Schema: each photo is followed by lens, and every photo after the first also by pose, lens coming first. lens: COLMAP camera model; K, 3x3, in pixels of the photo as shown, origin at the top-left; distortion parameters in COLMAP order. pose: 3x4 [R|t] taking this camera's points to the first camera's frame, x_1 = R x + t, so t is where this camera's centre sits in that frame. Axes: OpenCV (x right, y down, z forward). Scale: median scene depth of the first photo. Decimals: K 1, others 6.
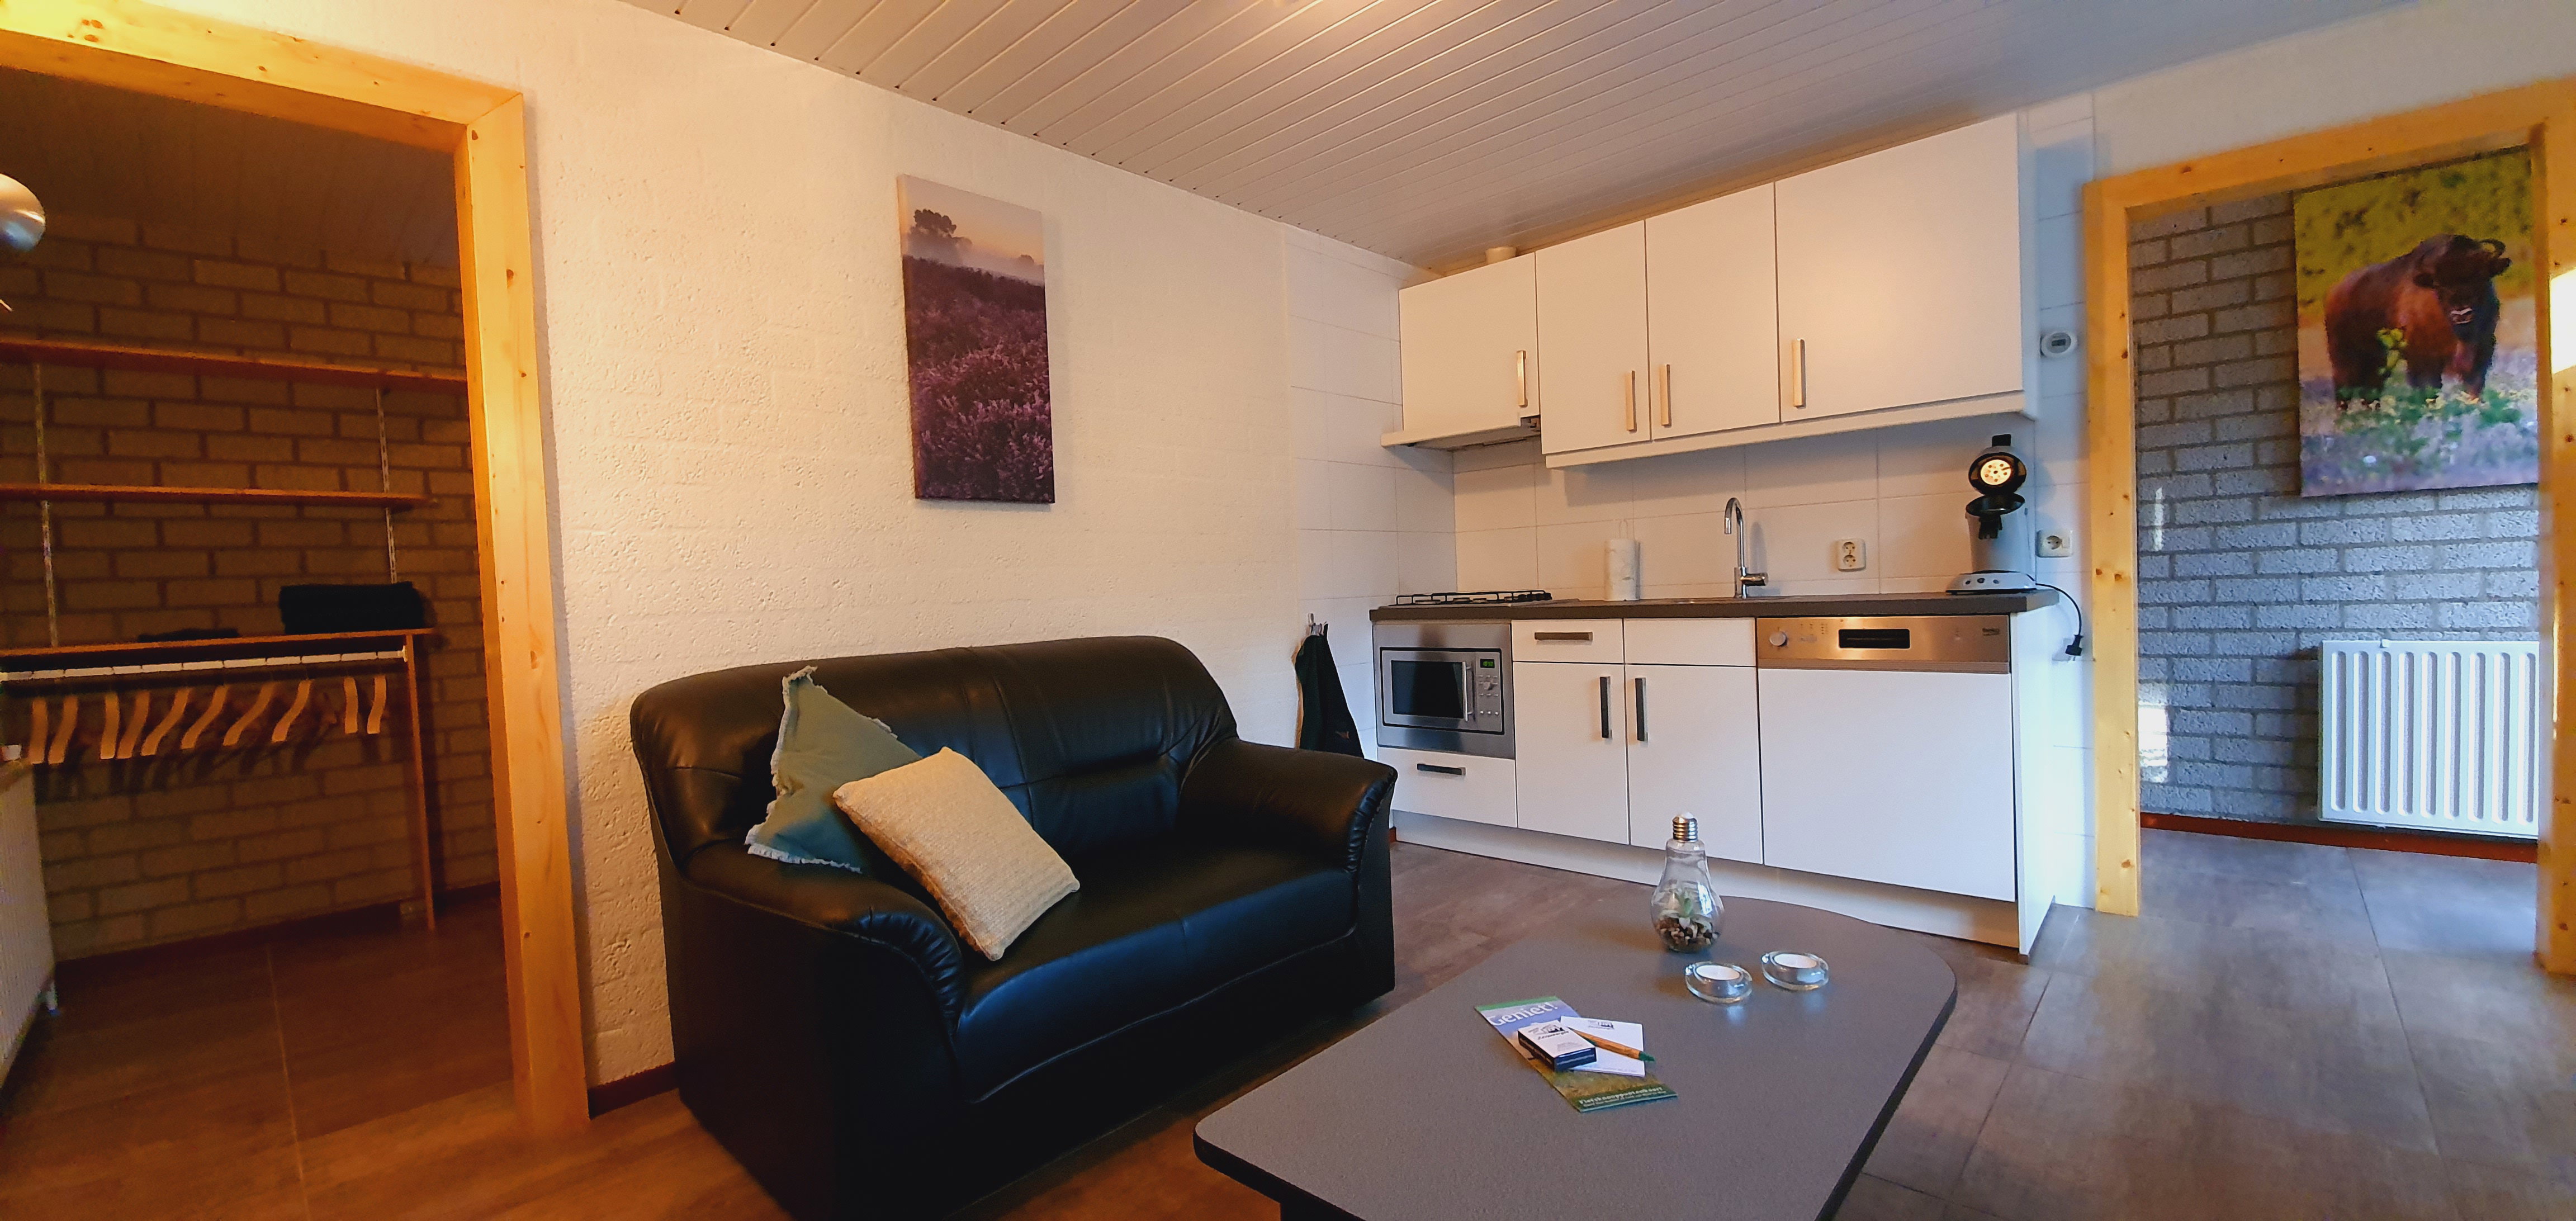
lens RADIAL K [[1005.1, 0, 1288.0], [0, 1005.1, 610.5], [0, 0, 1]] dist [-0.029636, -0.000009]
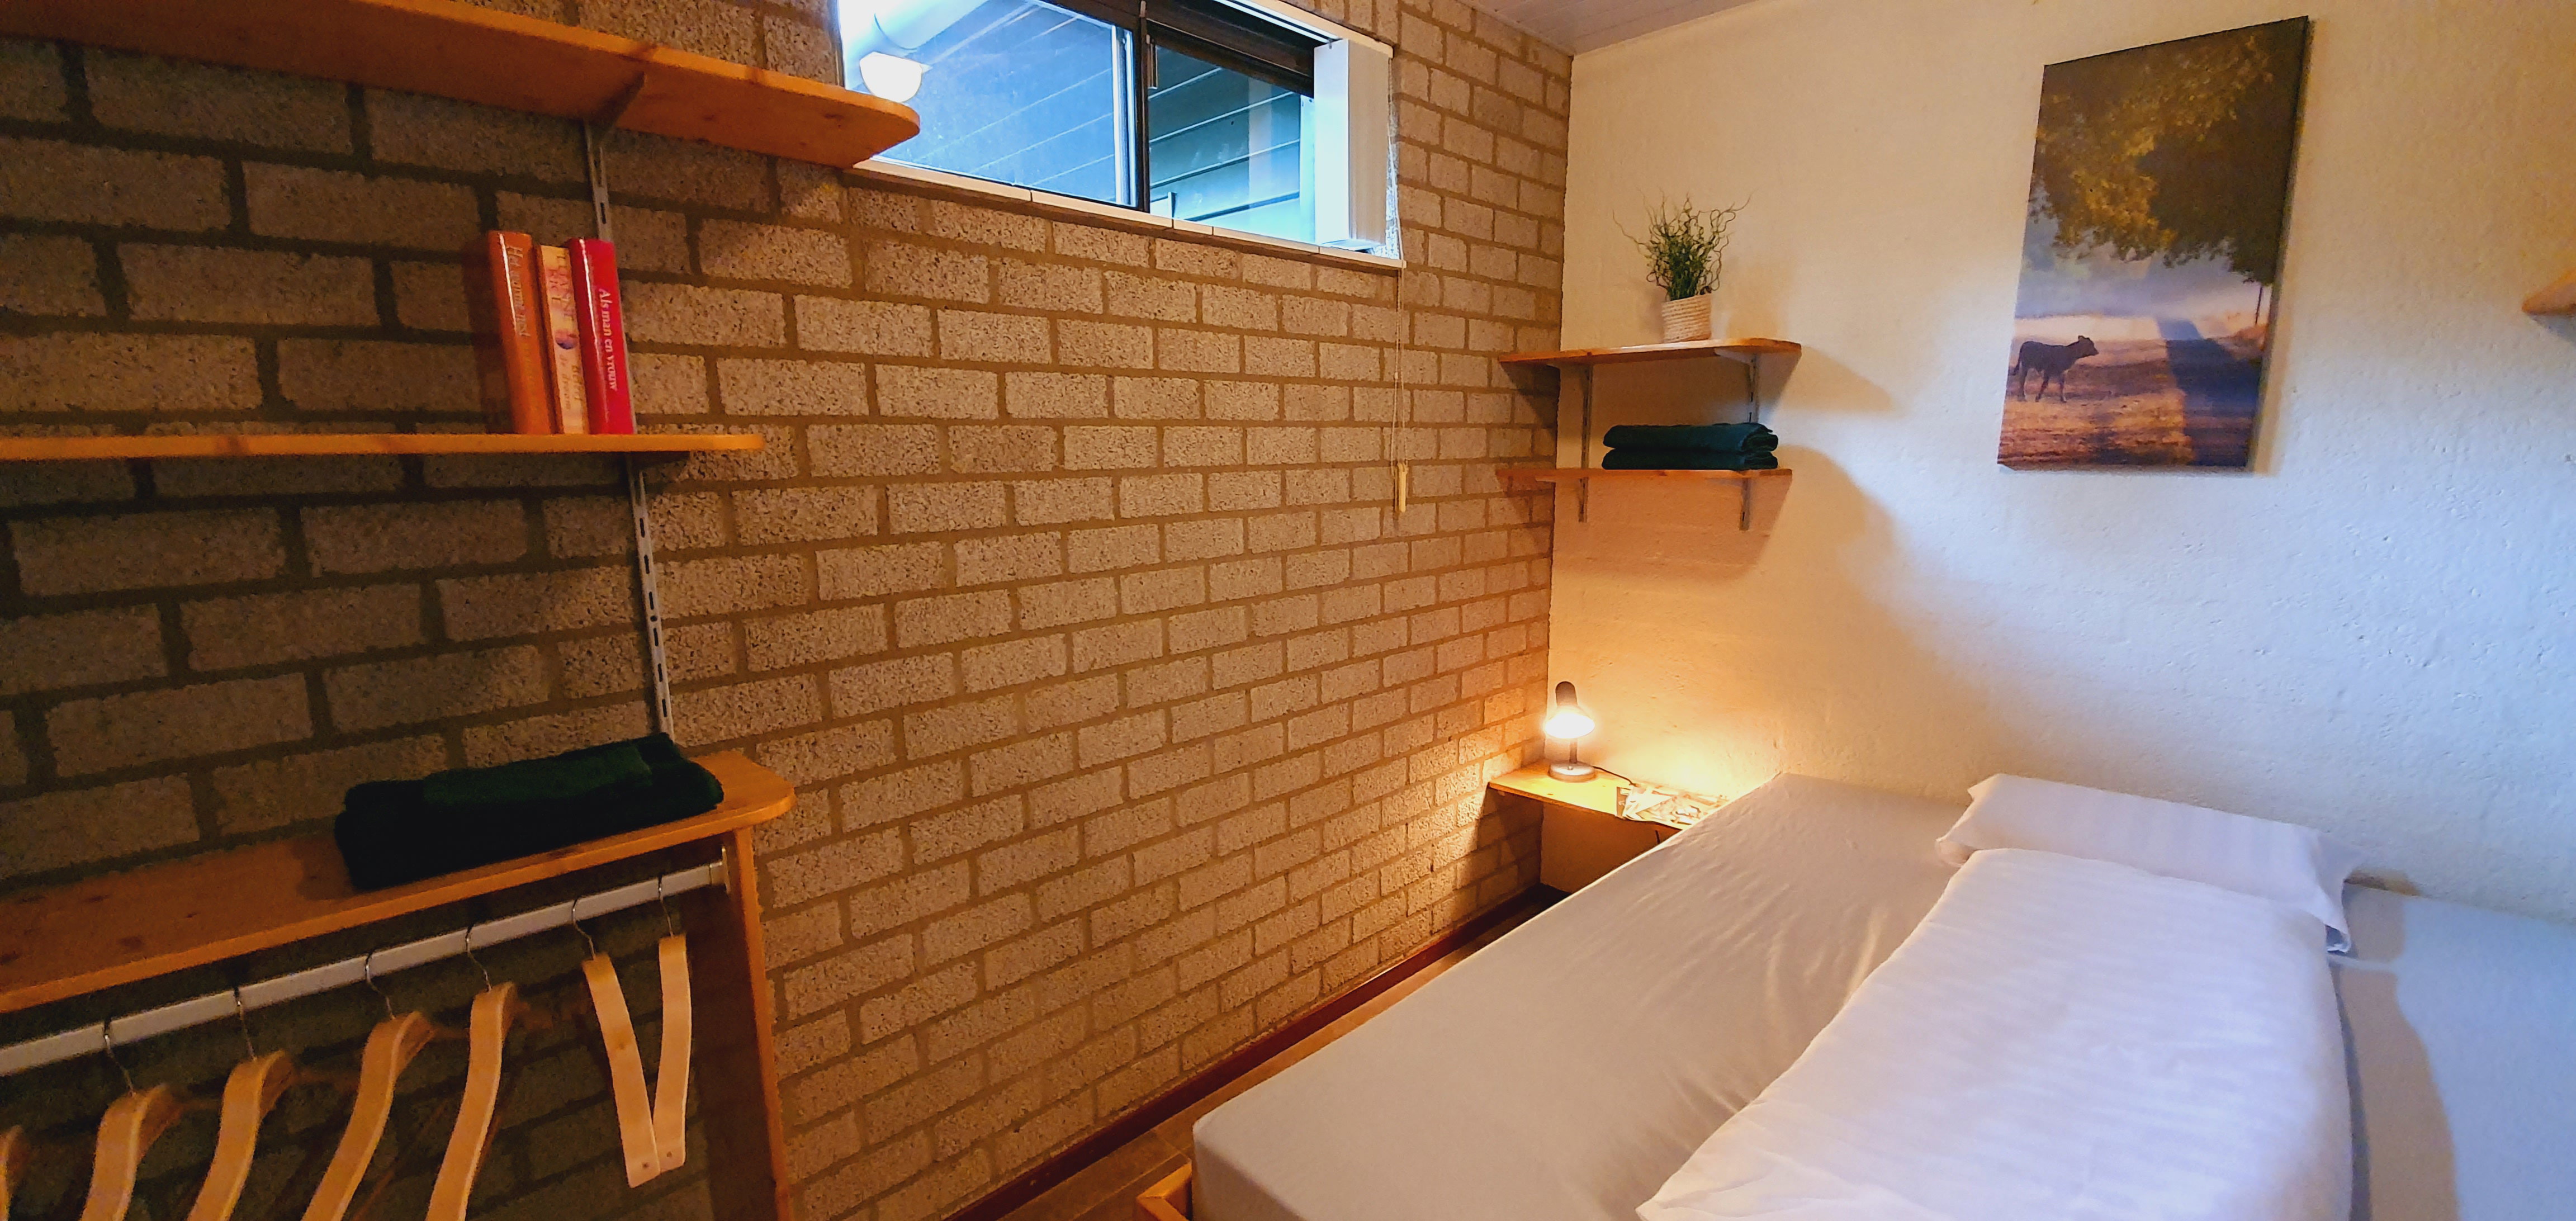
lens RADIAL K [[1005.1, 0, 1288.0], [0, 1005.1, 610.5], [0, 0, 1]] dist [-0.029636, -0.000009]
pose [[0.998931, 0.039268, -0.024378, -0.690519], [-0.035465, 0.989439, 0.140542, -0.114341], [0.029639, -0.139527, 0.989775, 0.653872]]
